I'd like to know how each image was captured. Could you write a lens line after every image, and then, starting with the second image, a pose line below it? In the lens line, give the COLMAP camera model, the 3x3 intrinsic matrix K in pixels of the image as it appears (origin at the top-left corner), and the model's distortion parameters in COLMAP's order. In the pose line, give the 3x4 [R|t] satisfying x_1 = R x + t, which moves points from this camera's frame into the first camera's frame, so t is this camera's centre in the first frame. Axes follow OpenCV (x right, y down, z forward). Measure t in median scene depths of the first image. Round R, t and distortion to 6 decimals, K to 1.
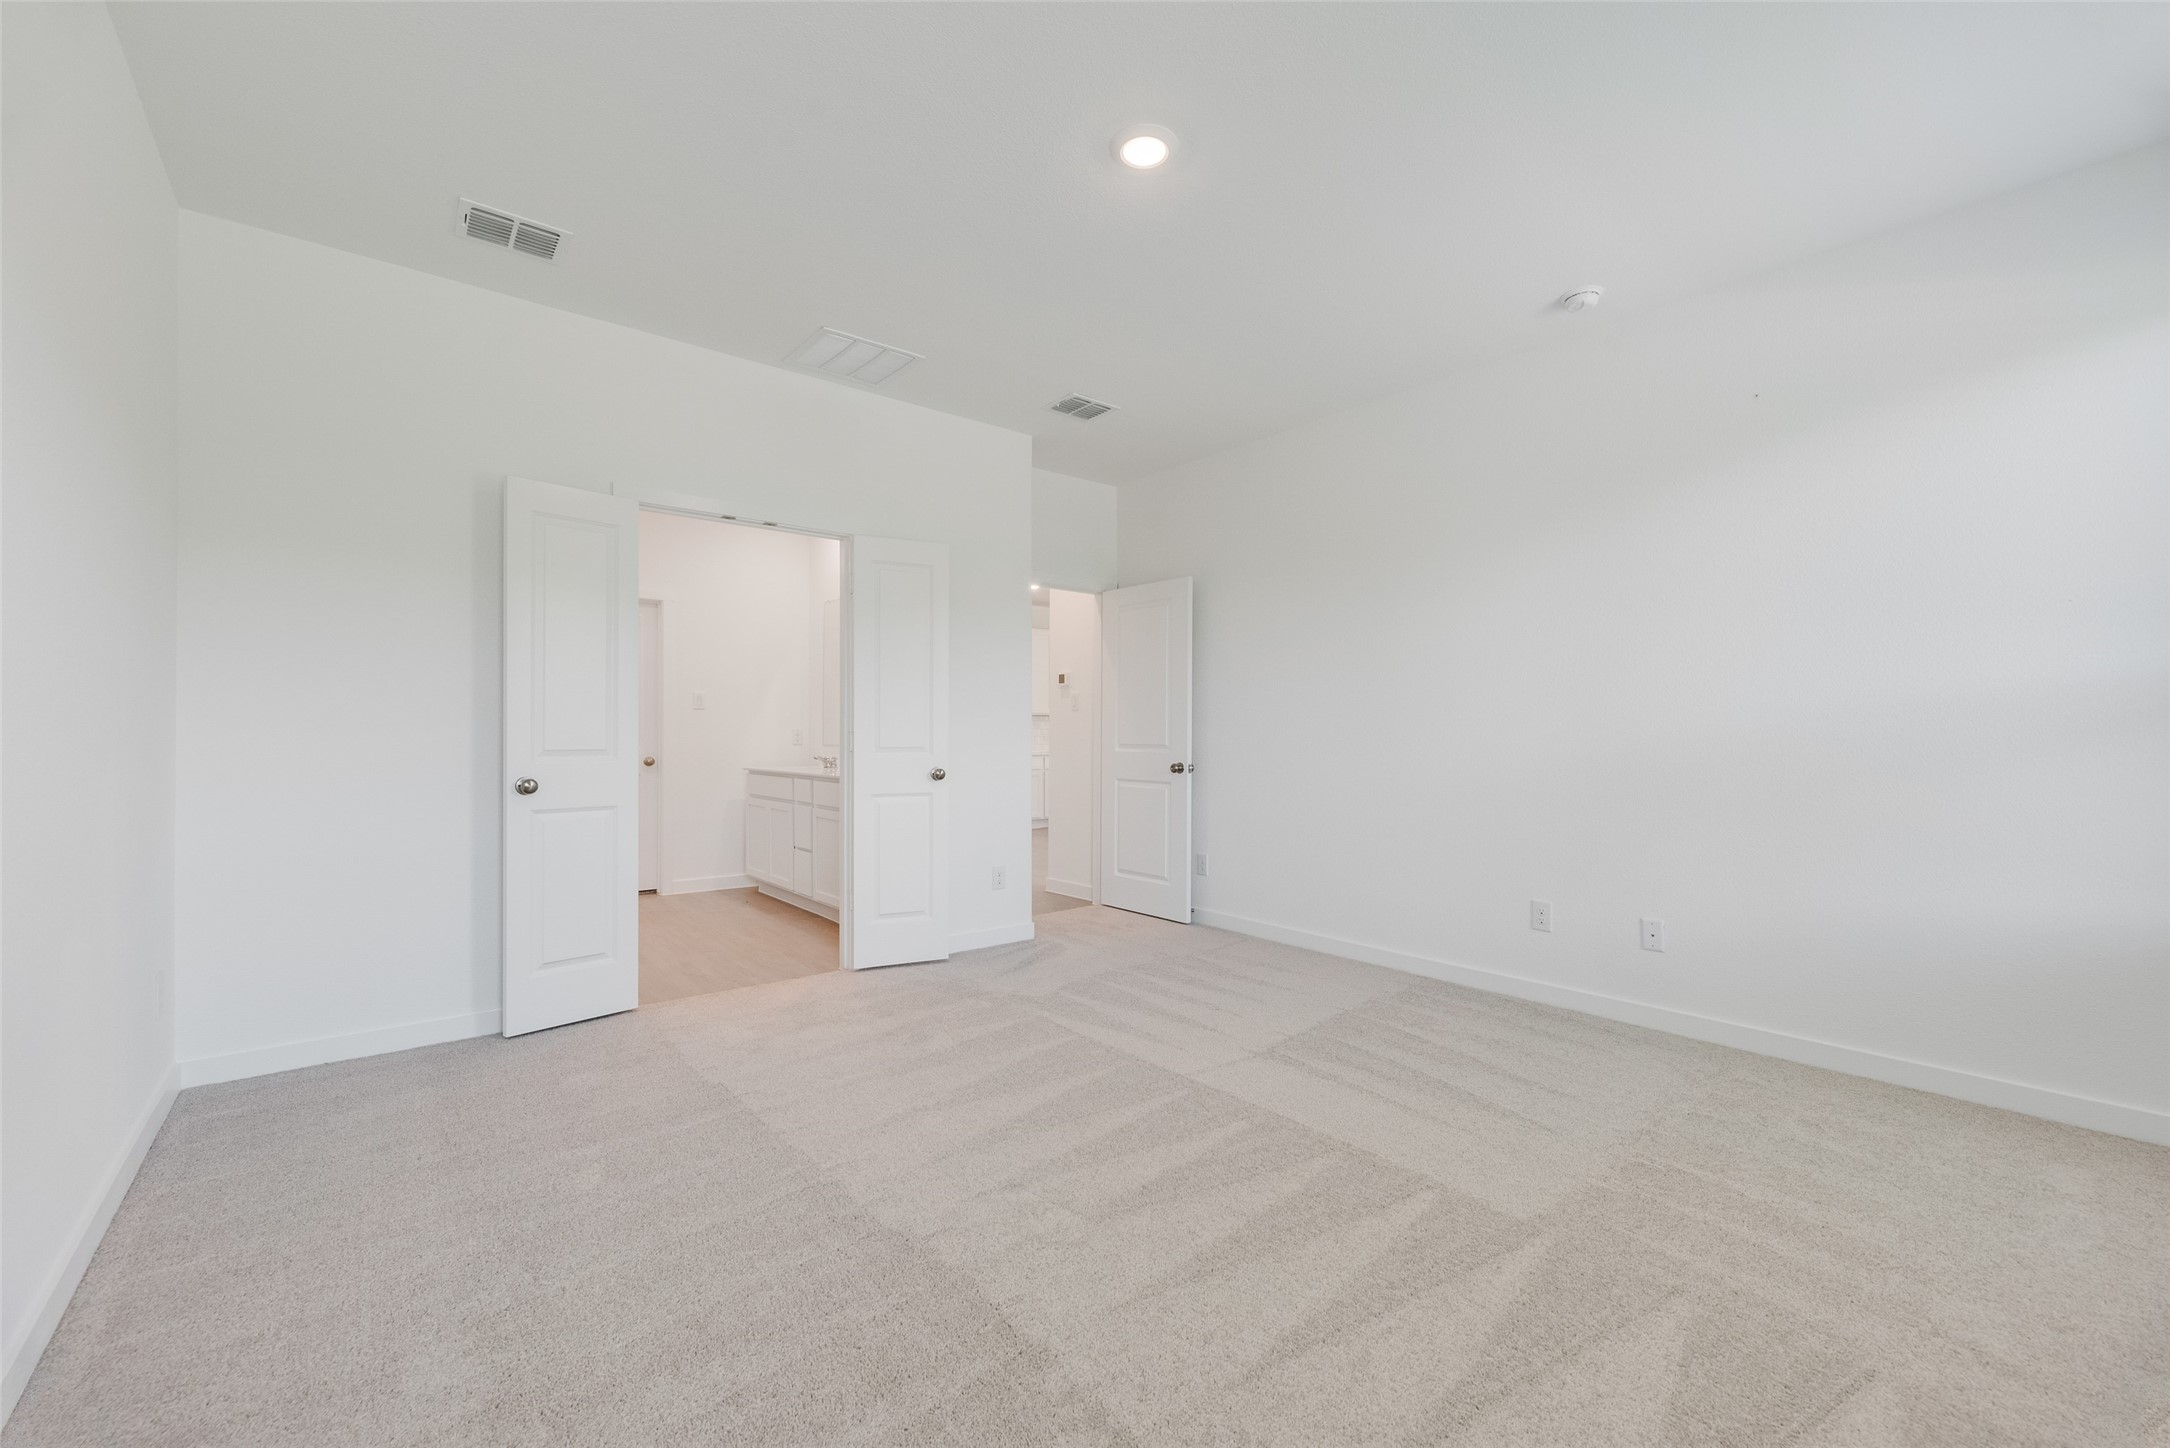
lens RADIAL K [[883.2, 0, 1100.8], [0, 883.2, 737.4], [0, 0, 1]] dist [-0.003713, -0.000121]
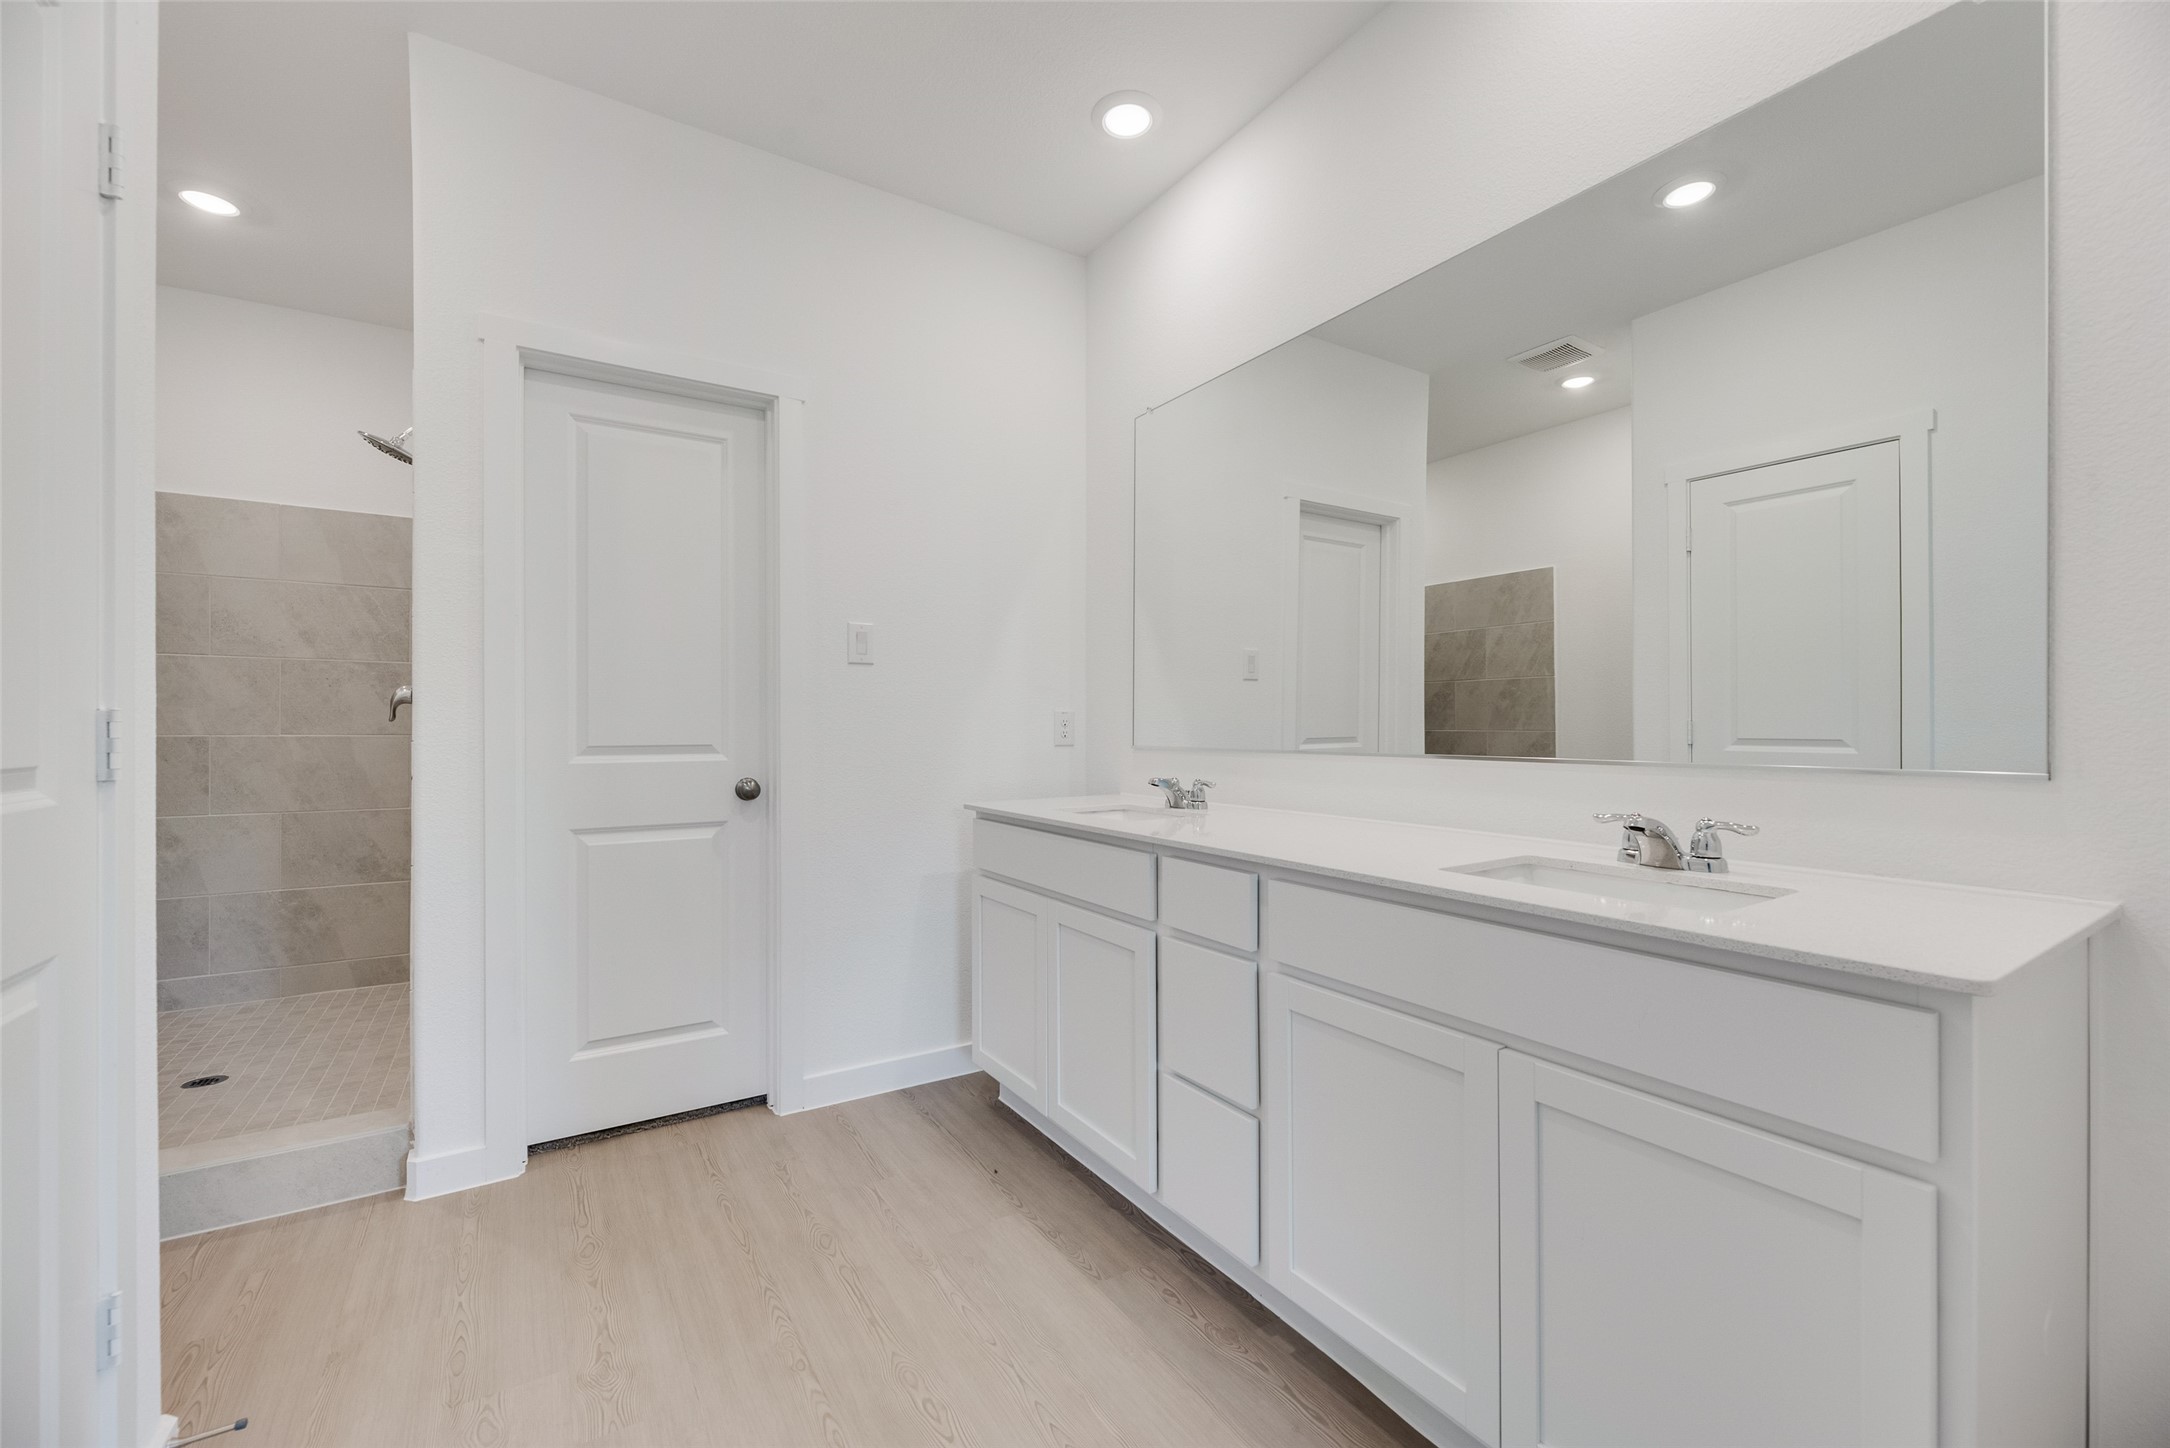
lens RADIAL K [[883.2, 0, 1083.9], [0, 883.2, 719.2], [0, 0, 1]] dist [-0.003713, -0.000121]
pose [[0.990560, -0.008654, -0.136805, -0.293398], [0.007397, 0.999926, -0.009691, -0.000942], [0.136879, 0.008588, 0.990551, 0.600575]]
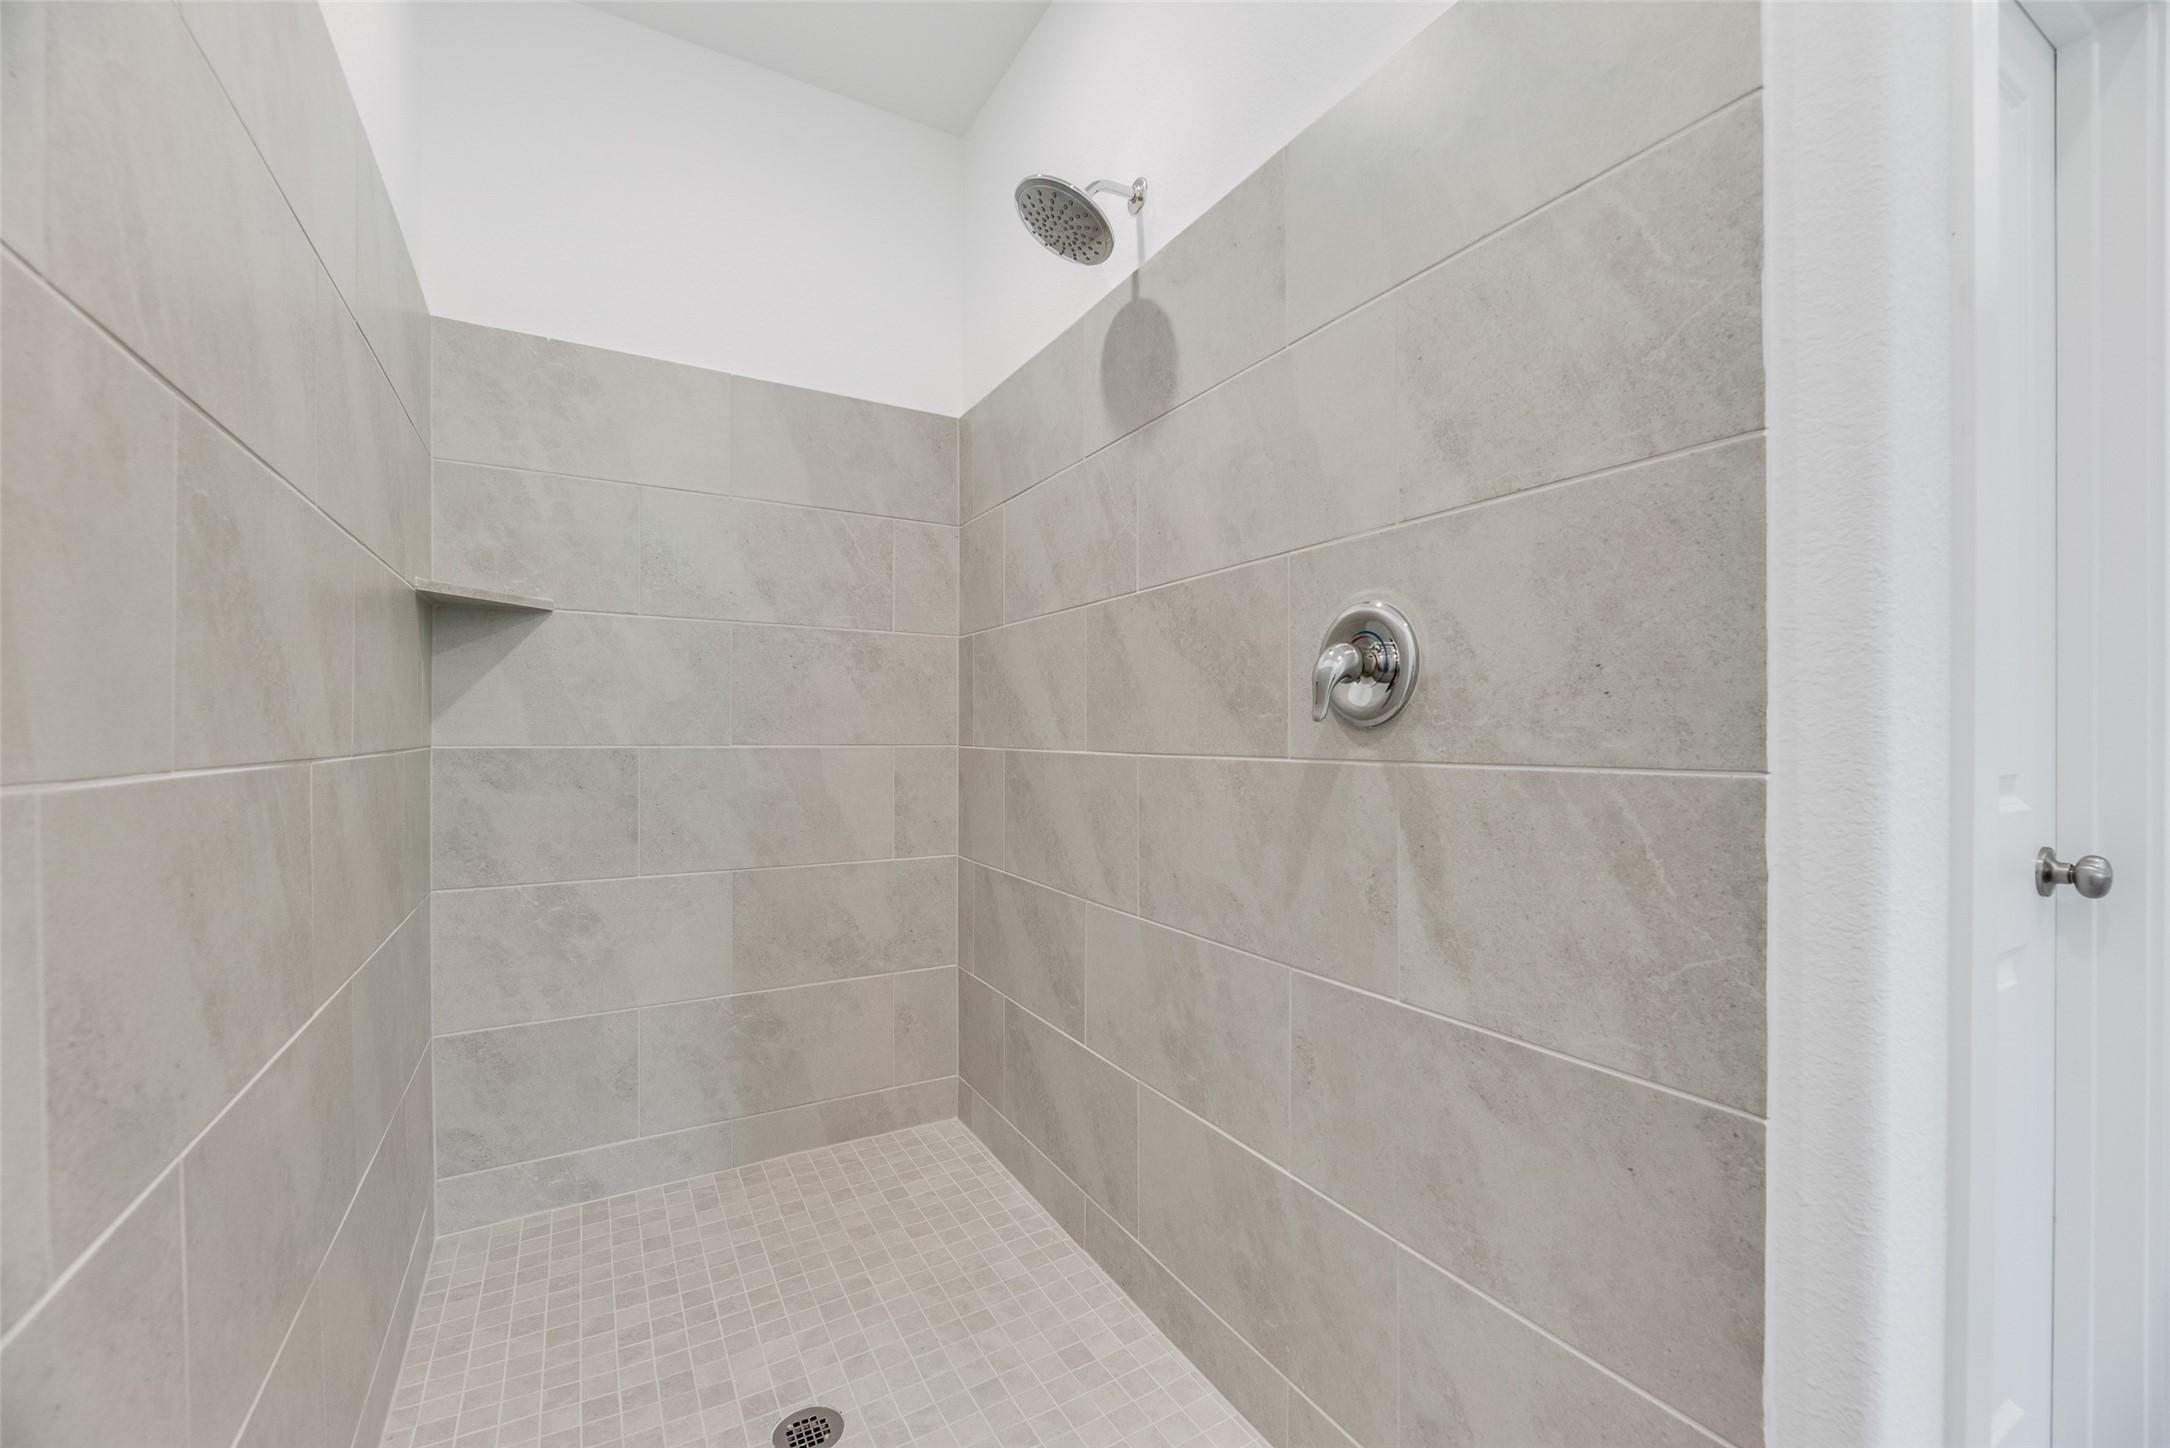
lens RADIAL K [[883.2, 0, 1085.2], [0, 883.2, 730.9], [0, 0, 1]] dist [-0.003713, -0.000121]
pose [[0.982414, -0.007638, -0.186562, -0.682924], [0.006315, 0.999951, -0.007682, -0.002379], [0.186611, 0.006369, 0.982413, 0.772843]]
